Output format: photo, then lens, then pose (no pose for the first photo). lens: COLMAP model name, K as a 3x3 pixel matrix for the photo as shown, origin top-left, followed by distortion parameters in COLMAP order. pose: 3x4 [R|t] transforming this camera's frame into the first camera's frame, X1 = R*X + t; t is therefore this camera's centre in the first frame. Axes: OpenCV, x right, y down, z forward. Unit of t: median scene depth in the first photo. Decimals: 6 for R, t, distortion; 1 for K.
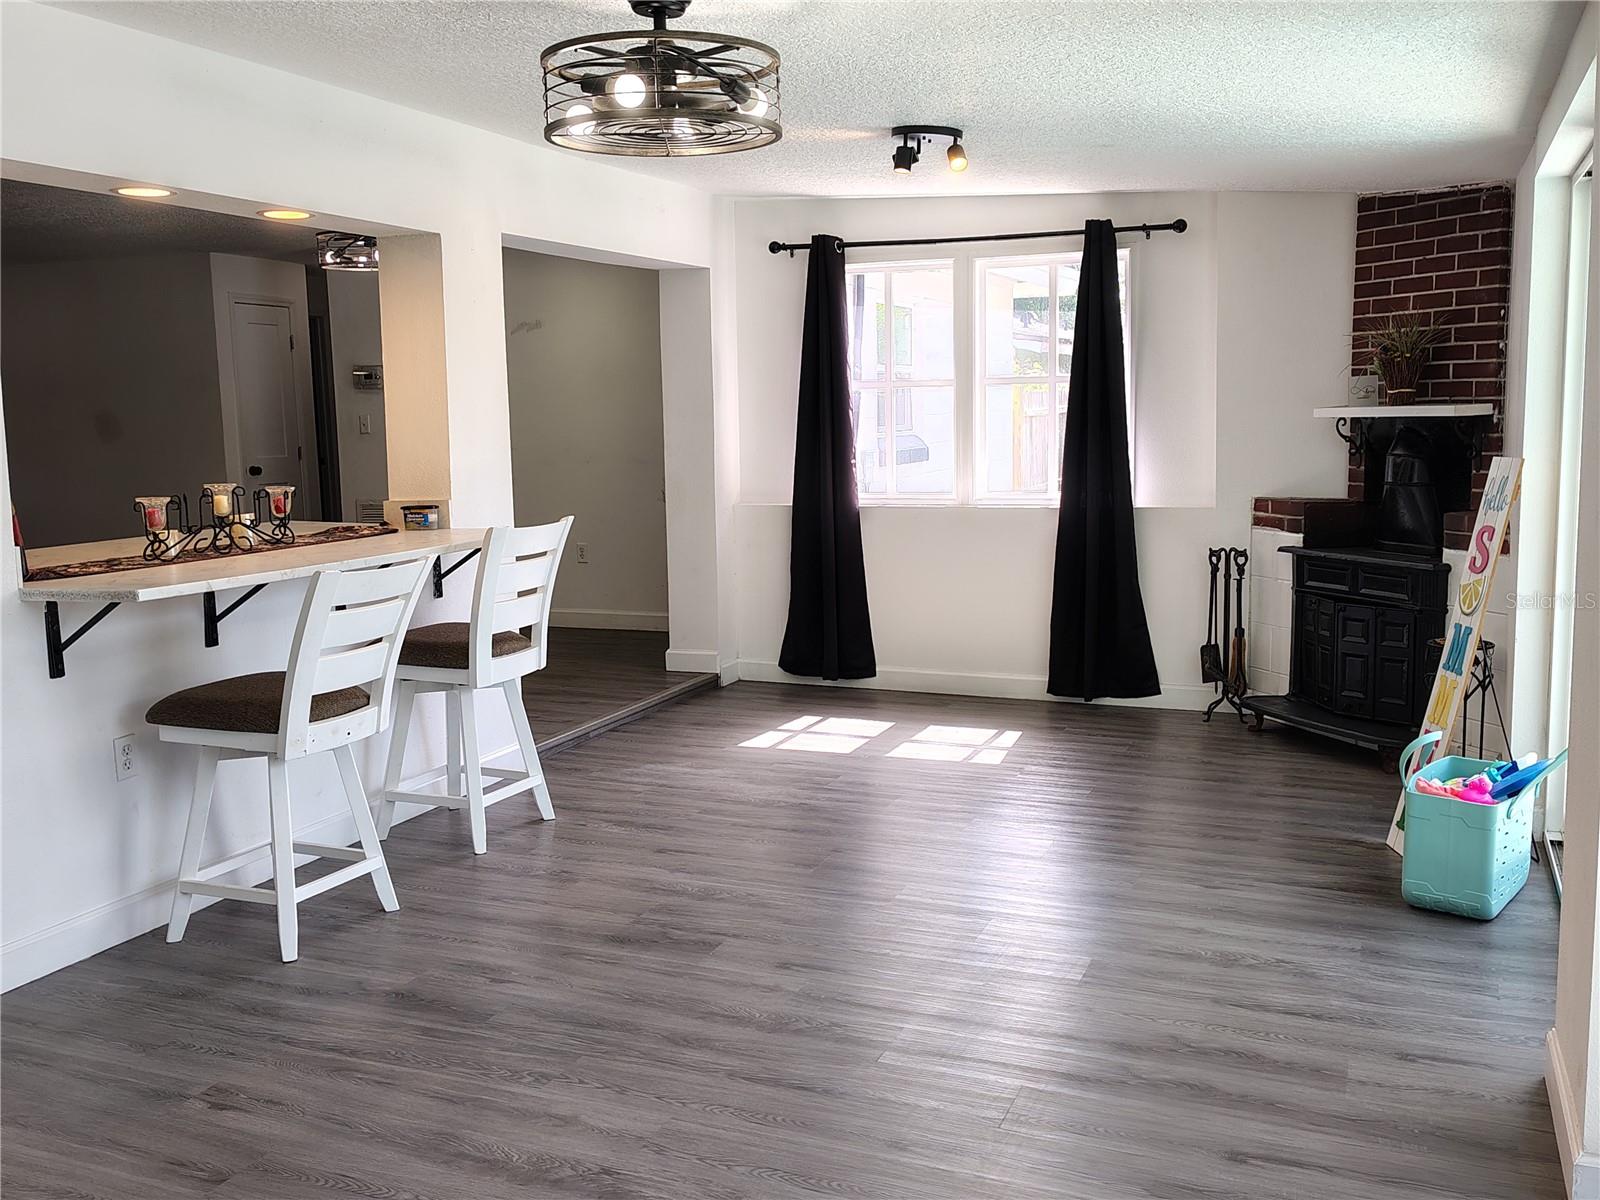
lens RADIAL K [[1459.9, 0, 802.9], [0, 1459.9, 599.0], [0, 0, 1]] dist [0.030664, 0.029388]
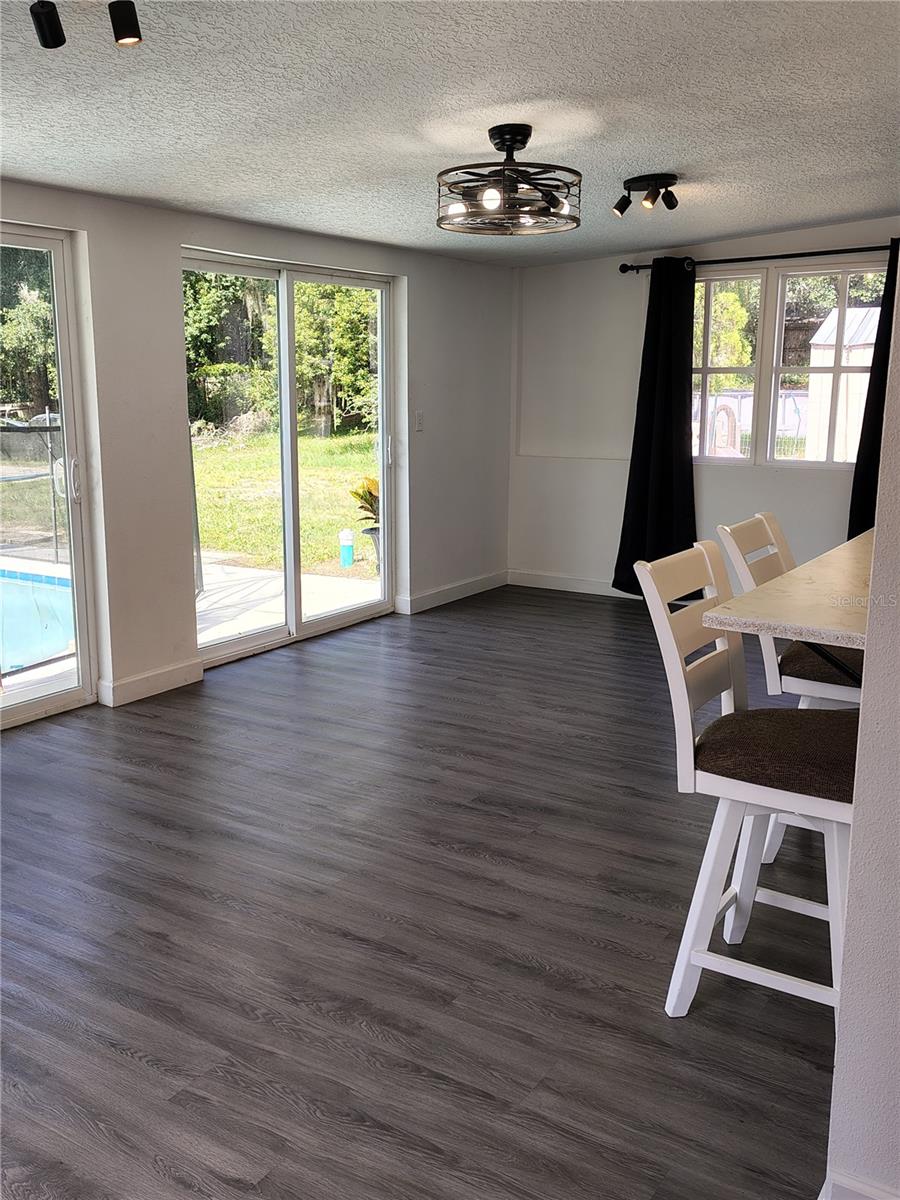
lens RADIAL K [[1094.9, 0, 455.8], [0, 1094.9, 615.0], [0, 0, 1]] dist [0.030664, 0.029388]
pose [[-0.986166, -0.020159, 0.164532, -0.179817], [0.036239, 0.942349, 0.332665, -0.227018], [-0.161753, 0.334025, -0.928581, 1.665703]]
